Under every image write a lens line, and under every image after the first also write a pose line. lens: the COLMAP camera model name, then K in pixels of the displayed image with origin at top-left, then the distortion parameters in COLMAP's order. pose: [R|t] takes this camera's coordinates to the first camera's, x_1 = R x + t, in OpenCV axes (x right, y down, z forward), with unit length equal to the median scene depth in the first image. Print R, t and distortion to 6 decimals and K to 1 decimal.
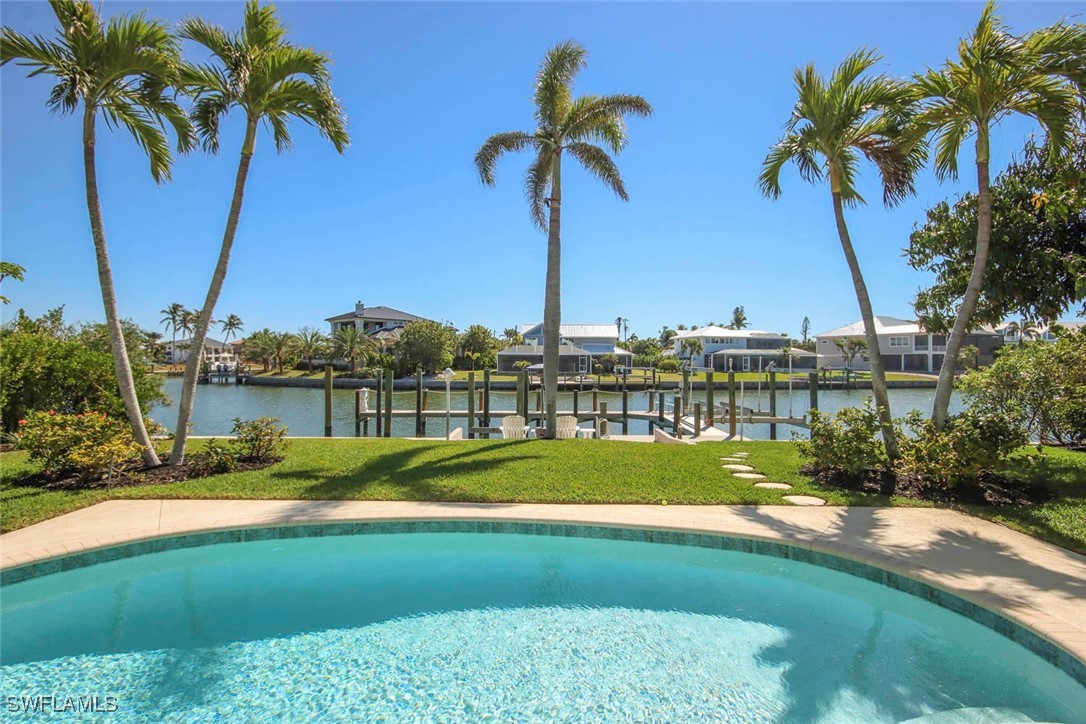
lens RADIAL K [[518.8, 0, 529.1], [0, 518.8, 344.7], [0, 0, 1]] dist [0.002953, 0.000528]
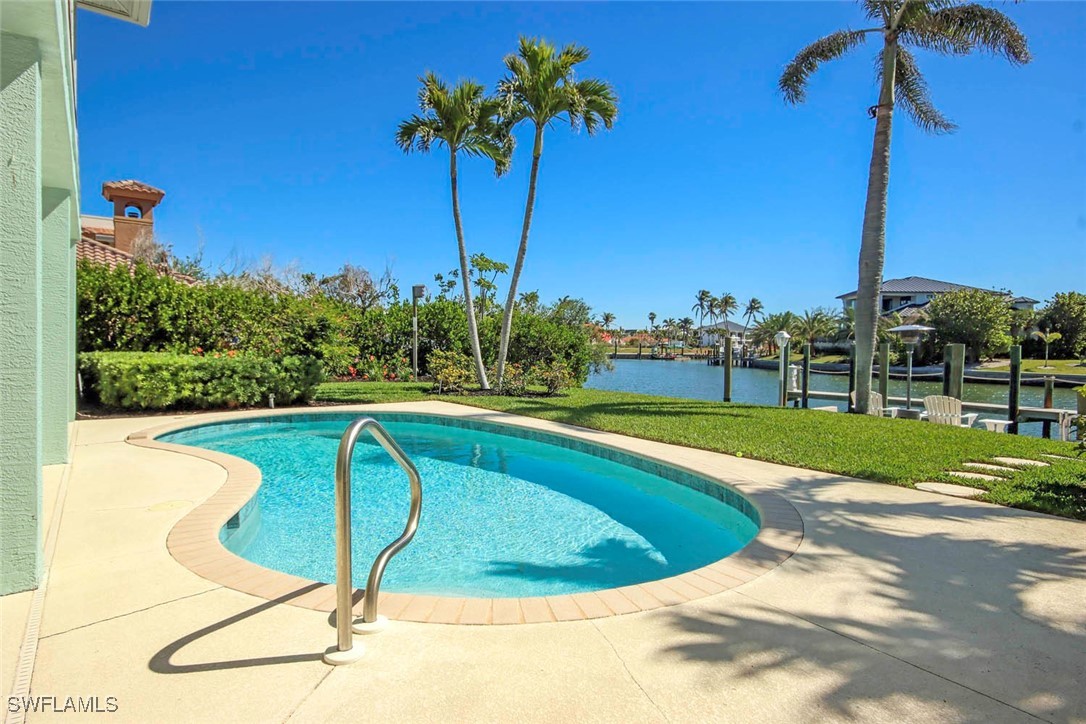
lens RADIAL K [[584.0, 0, 559.6], [0, 584.0, 358.8], [0, 0, 1]] dist [0.022847, 0.000445]
pose [[0.642388, 0.025548, -0.765954, 0.409095], [0.011398, 0.999015, 0.042880, 0.048603], [0.766295, -0.036276, 0.641464, 0.068878]]
